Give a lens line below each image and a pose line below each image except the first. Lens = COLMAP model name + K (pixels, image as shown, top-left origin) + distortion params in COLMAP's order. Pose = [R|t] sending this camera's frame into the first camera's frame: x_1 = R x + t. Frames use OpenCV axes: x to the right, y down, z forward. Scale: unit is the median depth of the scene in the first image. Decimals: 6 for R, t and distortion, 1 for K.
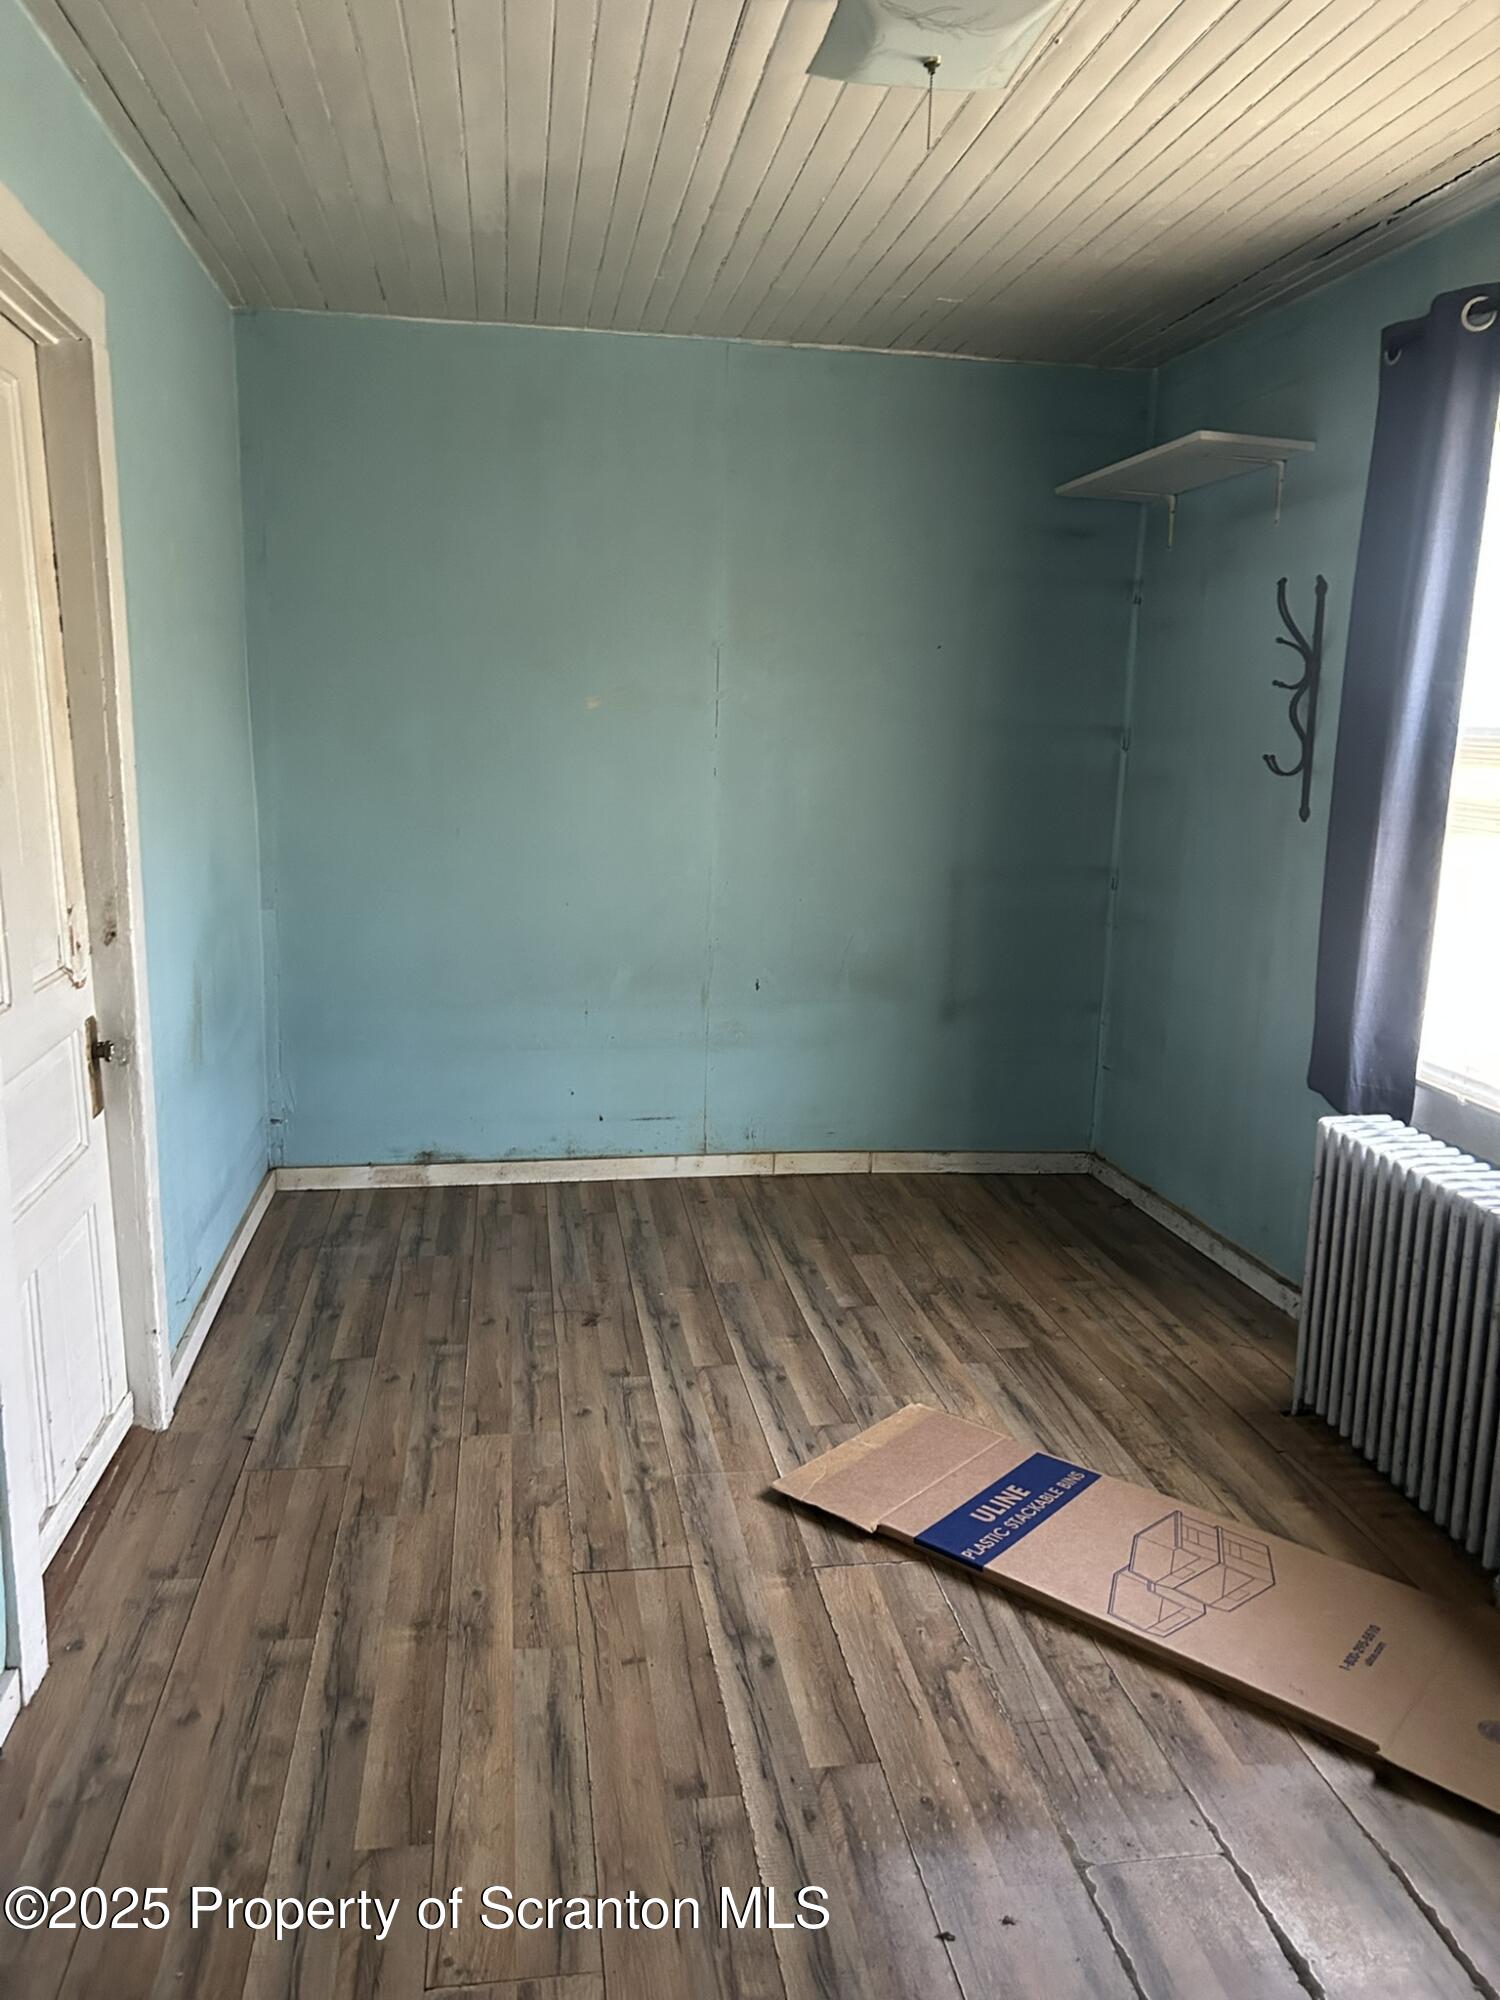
lens RADIAL K [[1496.4, 0, 755.0], [0, 1496.4, 991.0], [0, 0, 1]] dist [0.028173, -0.023910]
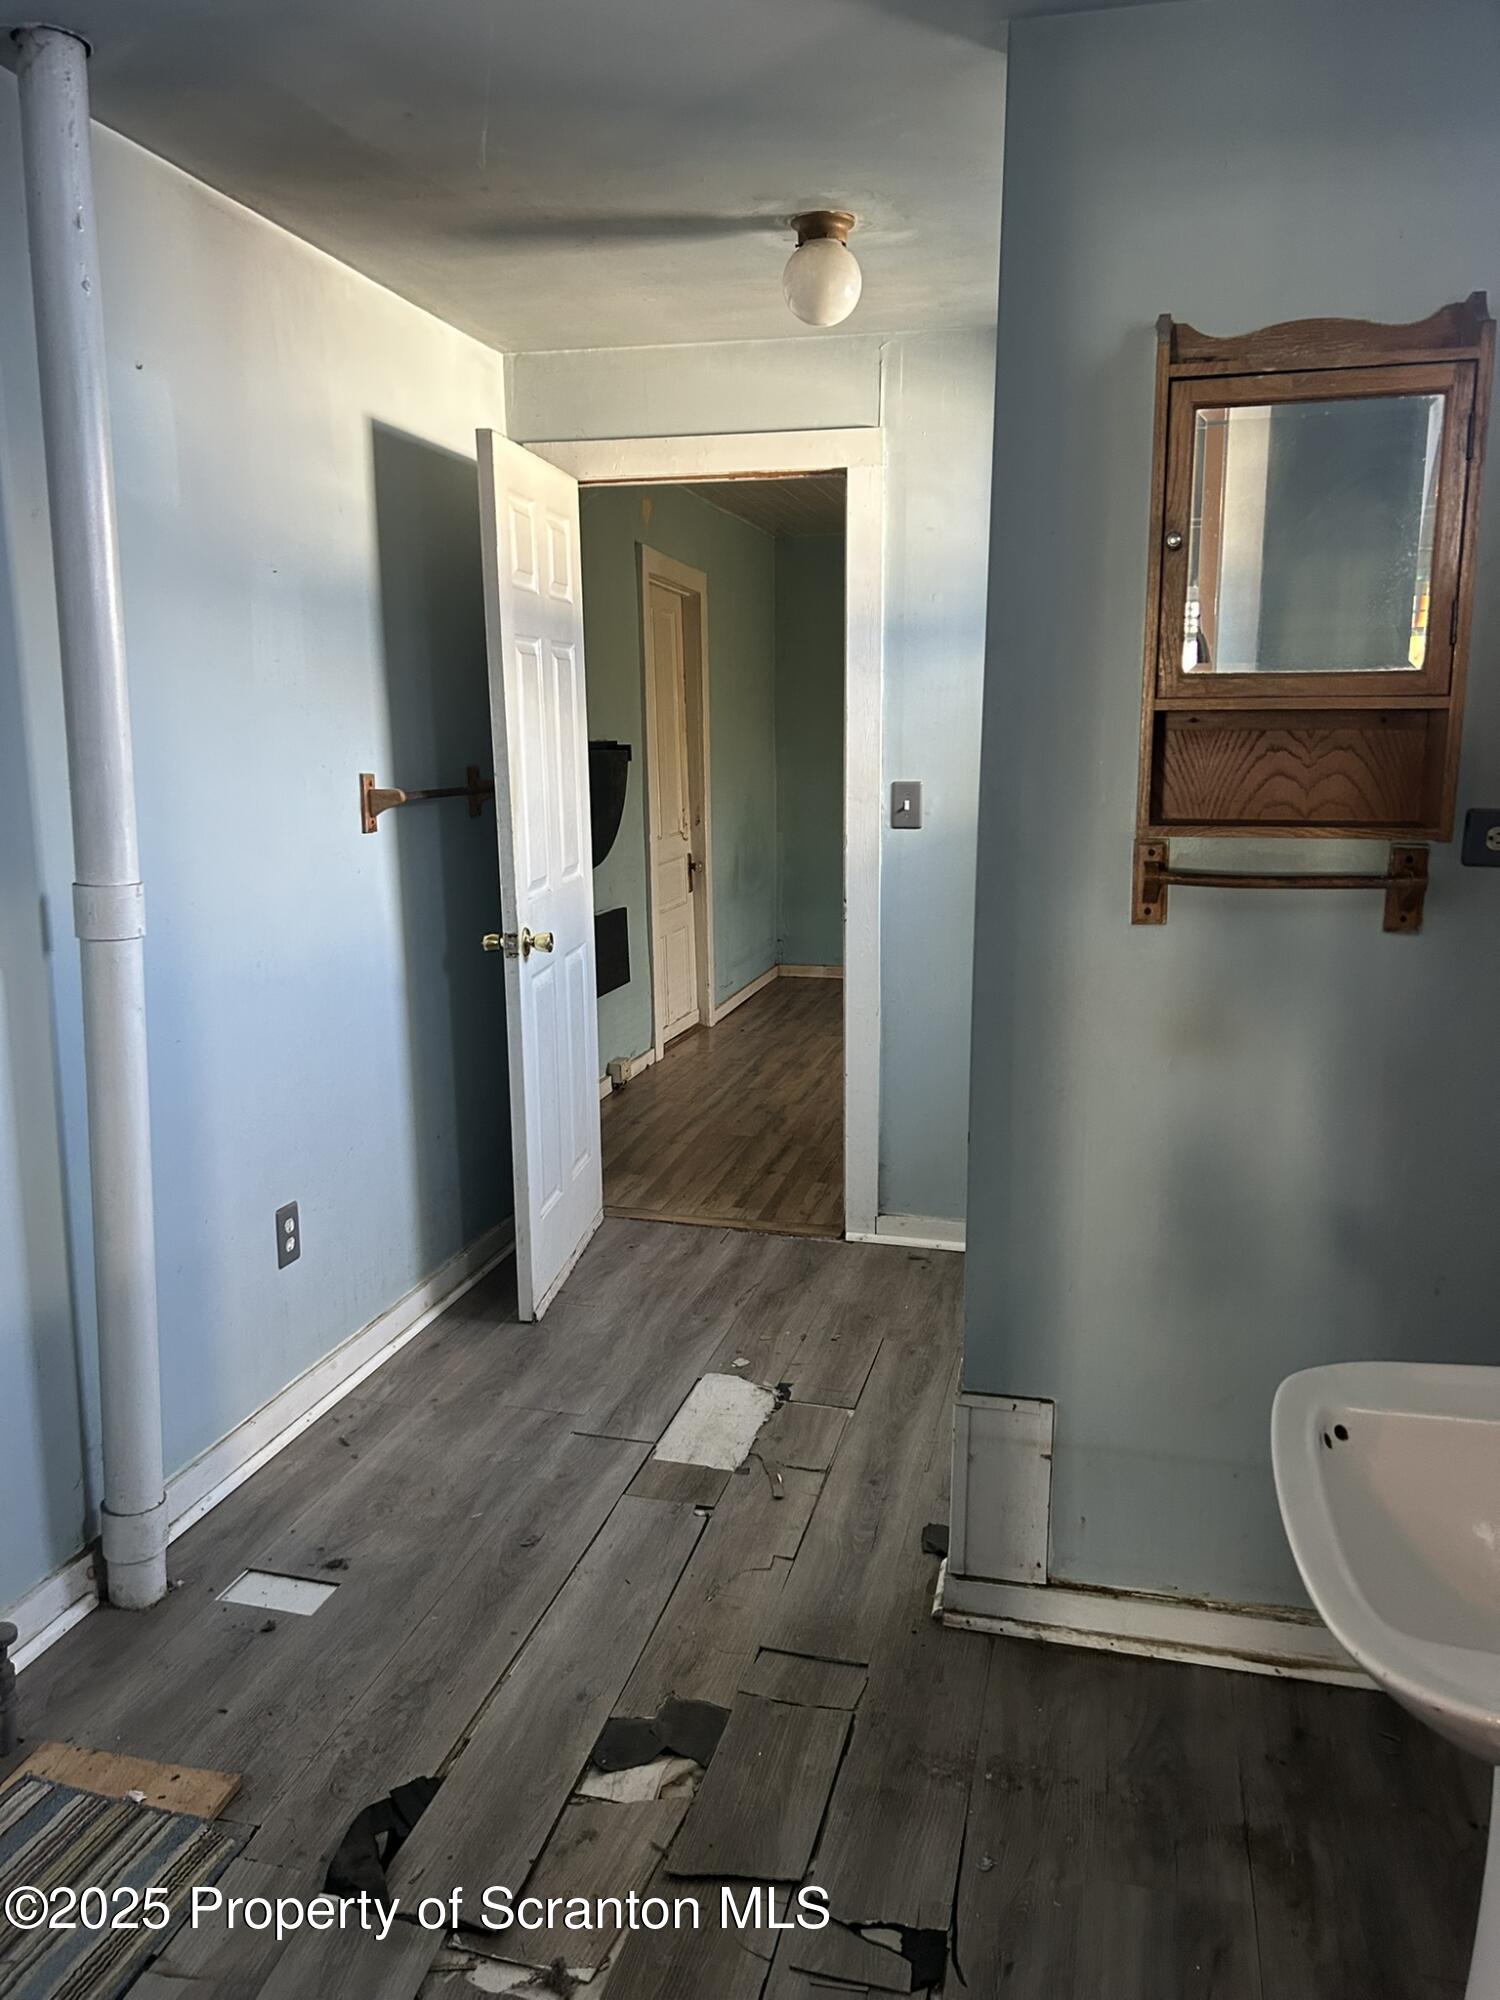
lens RADIAL K [[1496.4, 0, 751.2], [0, 1496.4, 1007.3], [0, 0, 1]] dist [0.028173, -0.023910]
pose [[0.917451, 0.037928, -0.396036, 0.686491], [-0.041893, 0.999121, -0.001363, 0.282659], [0.395637, 0.017841, 0.918234, -1.318517]]
